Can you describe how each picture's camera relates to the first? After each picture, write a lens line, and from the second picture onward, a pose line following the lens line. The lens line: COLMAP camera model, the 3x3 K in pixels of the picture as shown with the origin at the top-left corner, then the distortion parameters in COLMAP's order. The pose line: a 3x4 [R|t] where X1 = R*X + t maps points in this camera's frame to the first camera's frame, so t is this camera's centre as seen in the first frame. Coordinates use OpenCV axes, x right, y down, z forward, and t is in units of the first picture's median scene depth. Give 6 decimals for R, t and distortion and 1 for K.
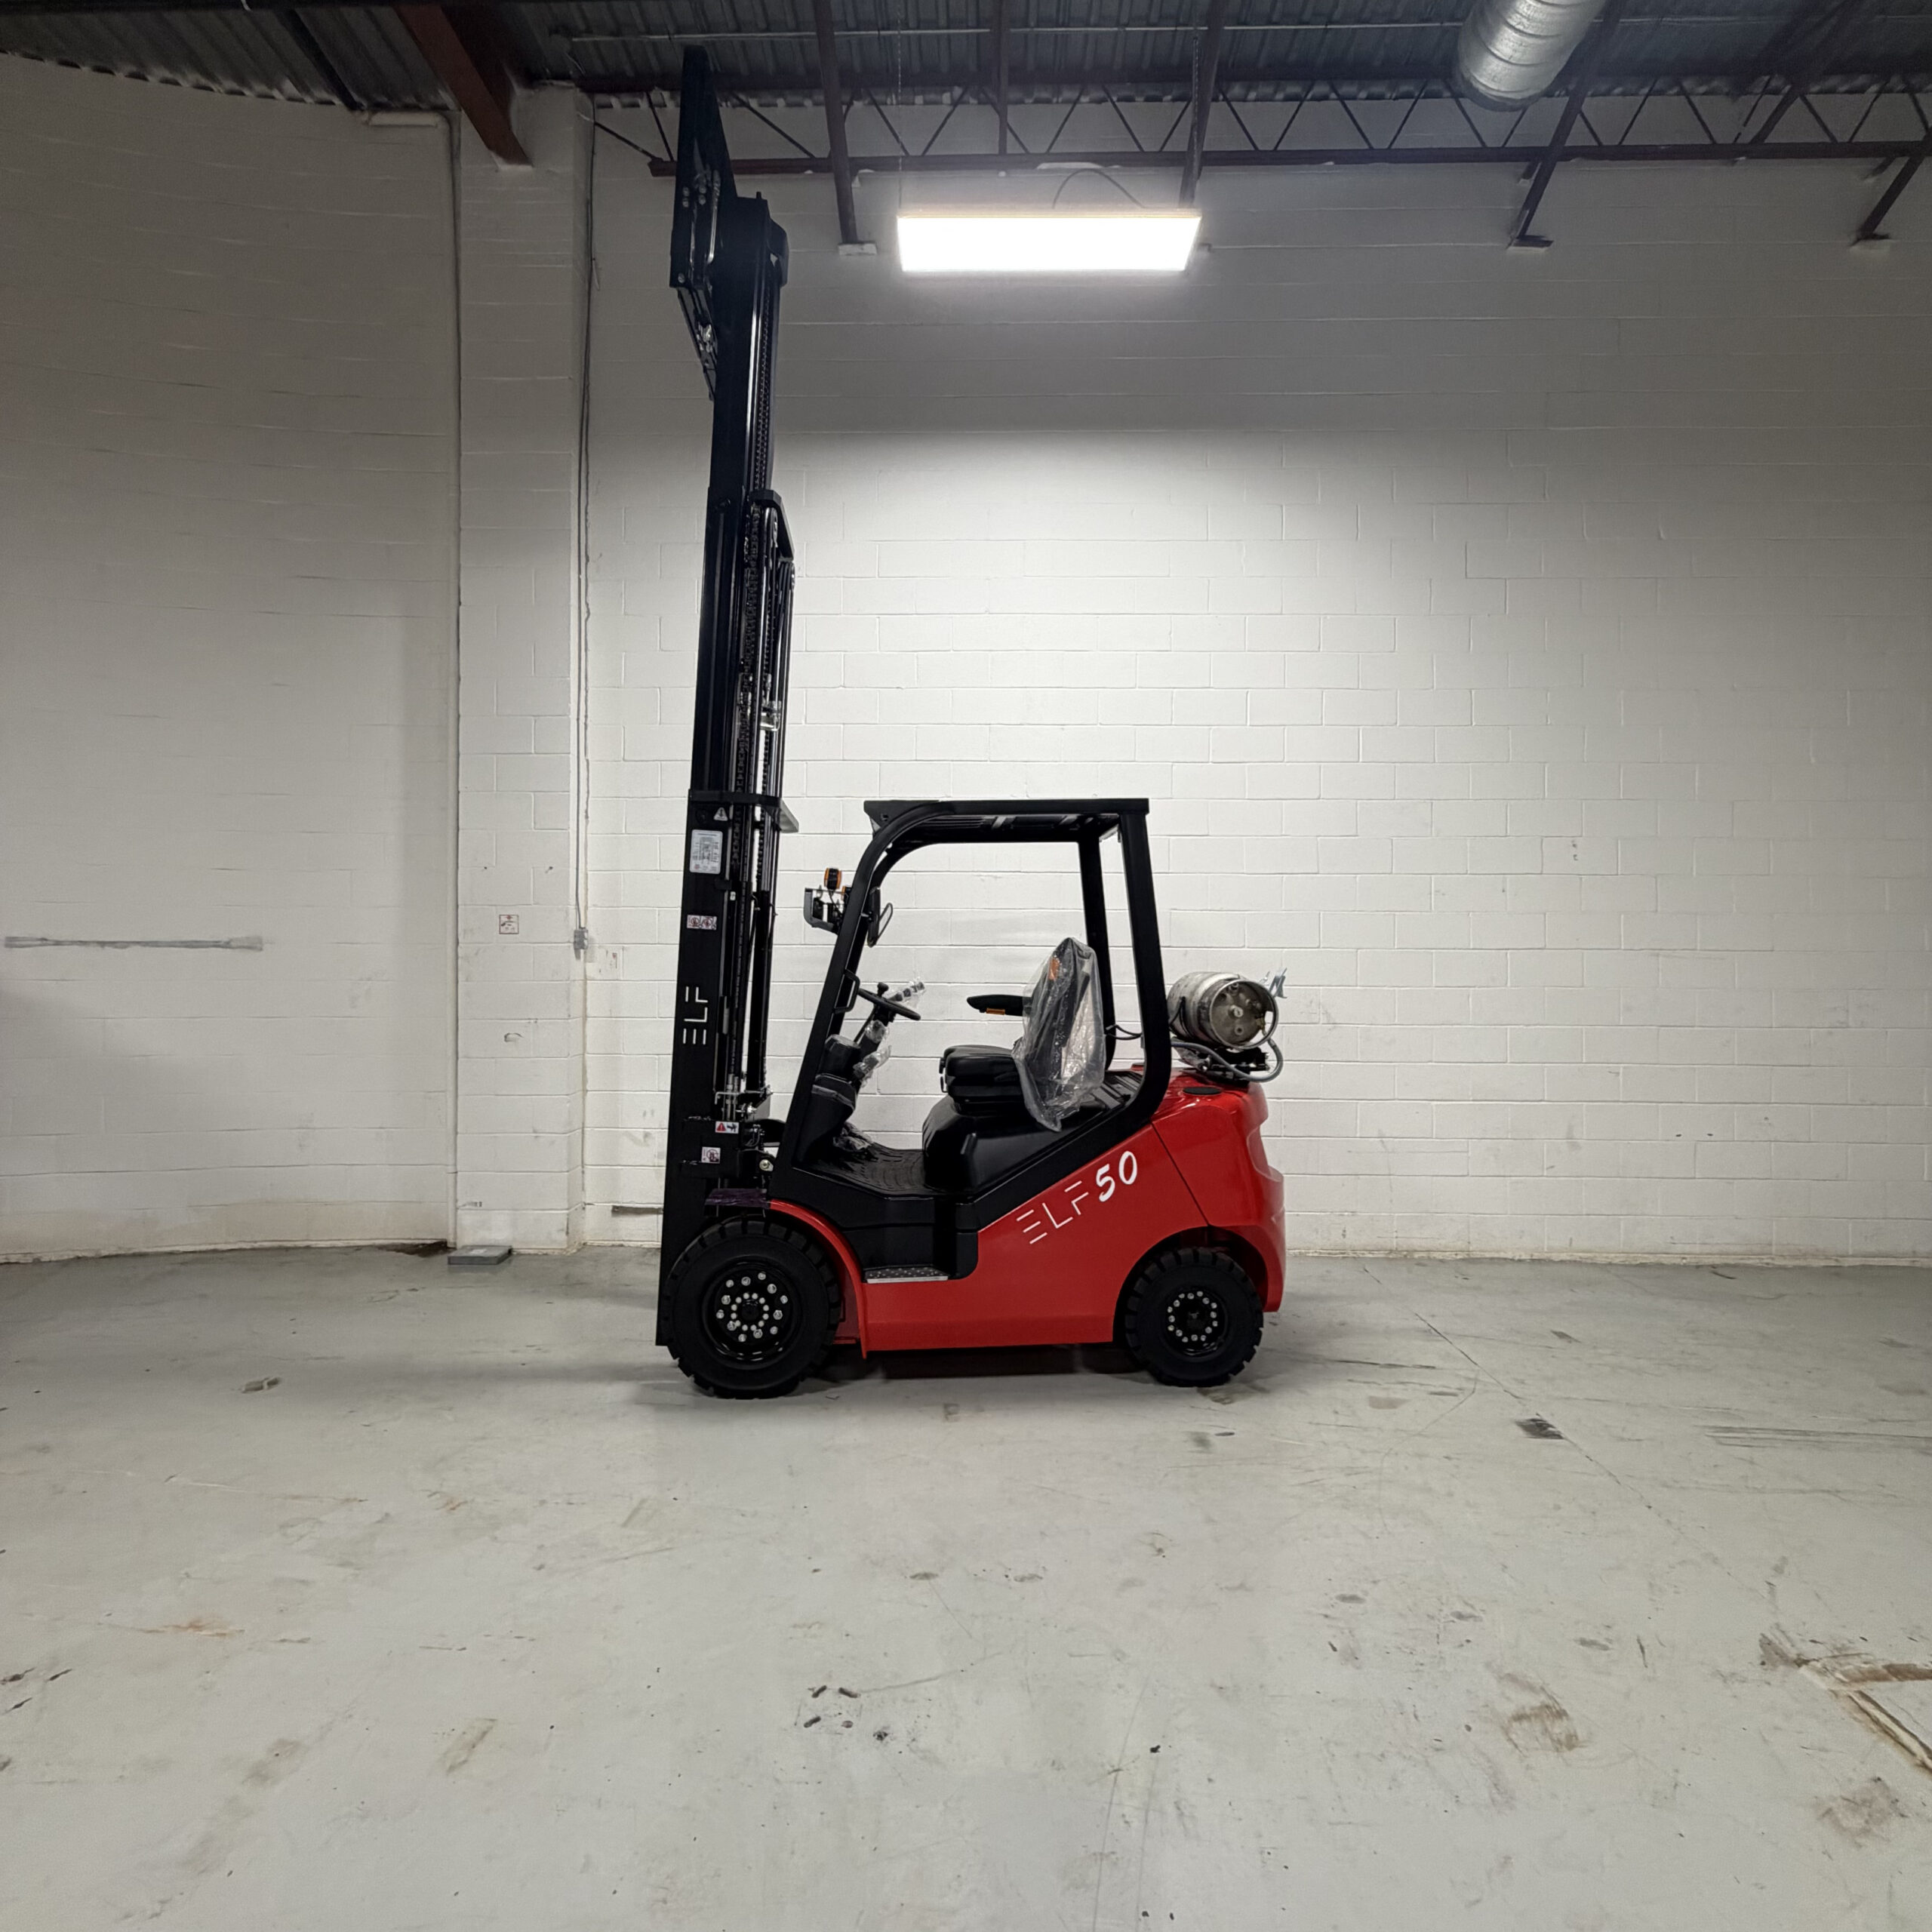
lens RADIAL K [[1014.3, 0, 964.7], [0, 1014.3, 955.4], [0, 0, 1]] dist [-0.003353, 0.001304]
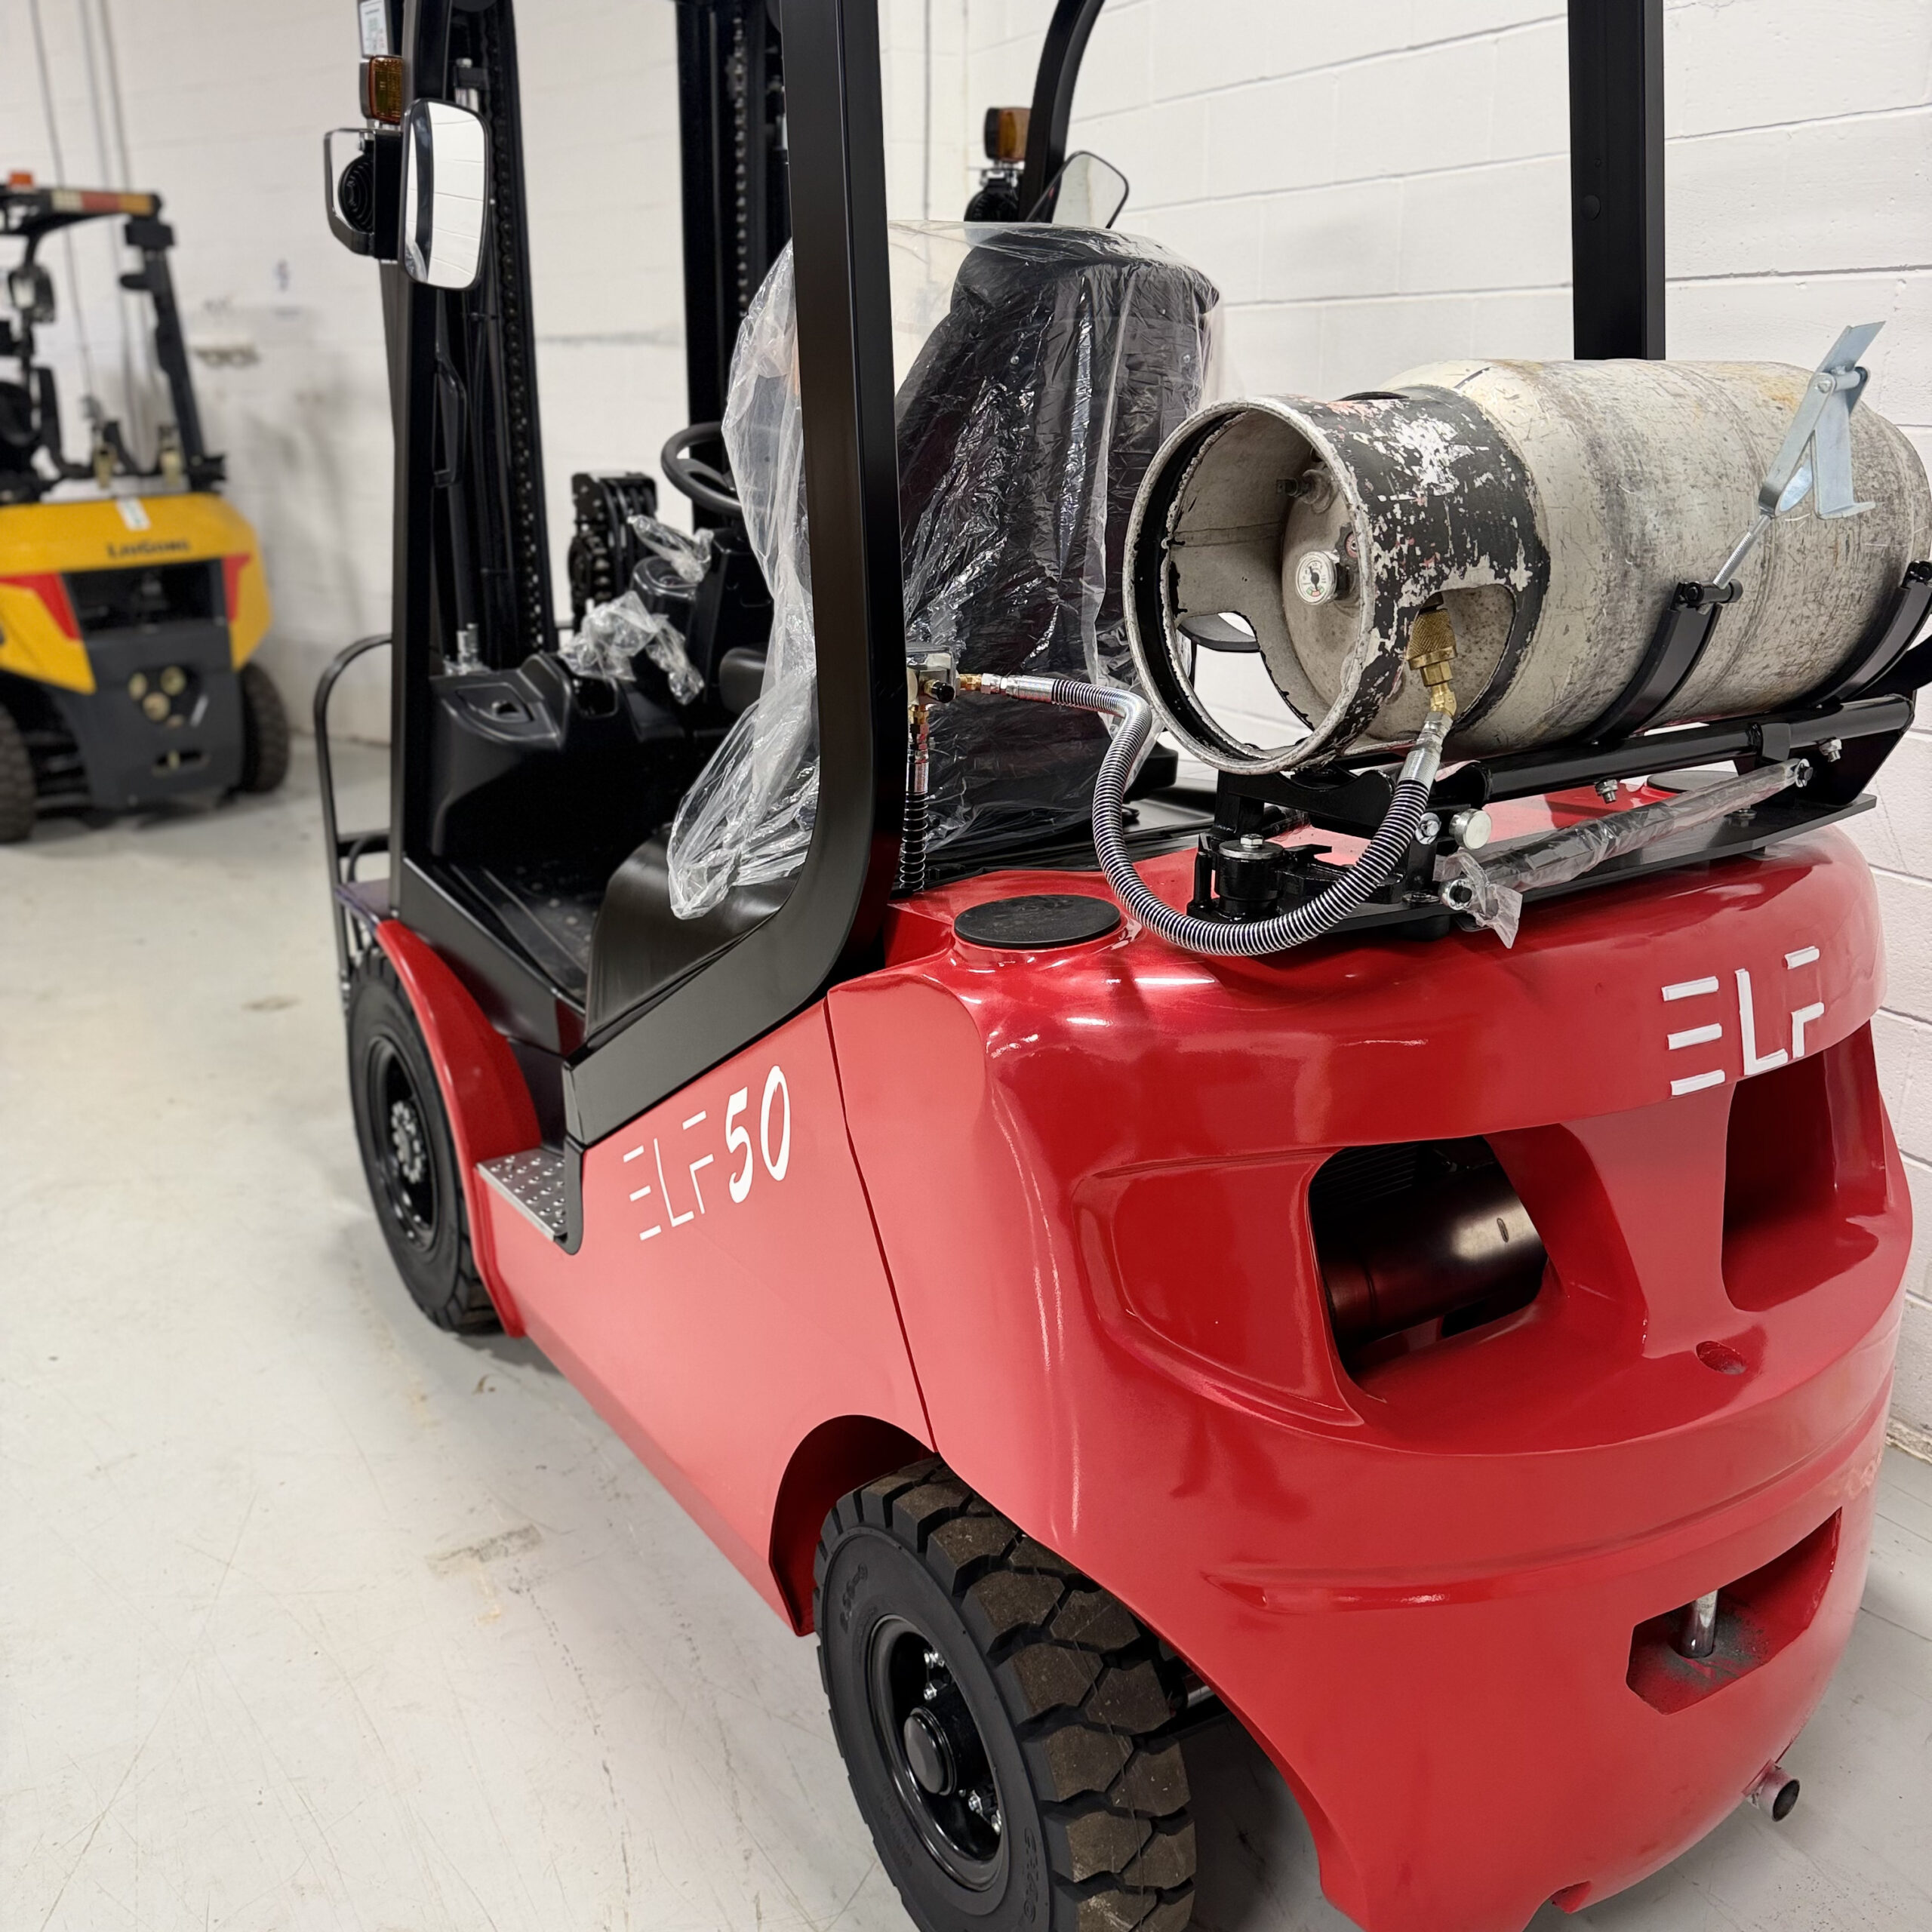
lens RADIAL K [[1814.6, 0, 965.4], [0, 1814.6, 973.2], [0, 0, 1]] dist [0.039602, 0.000000]
pose [[0.508724, 0.261323, -0.820311, 0.566511], [0.012231, 0.950530, 0.310391, 0.021113], [0.860843, -0.167936, 0.480361, 0.807274]]
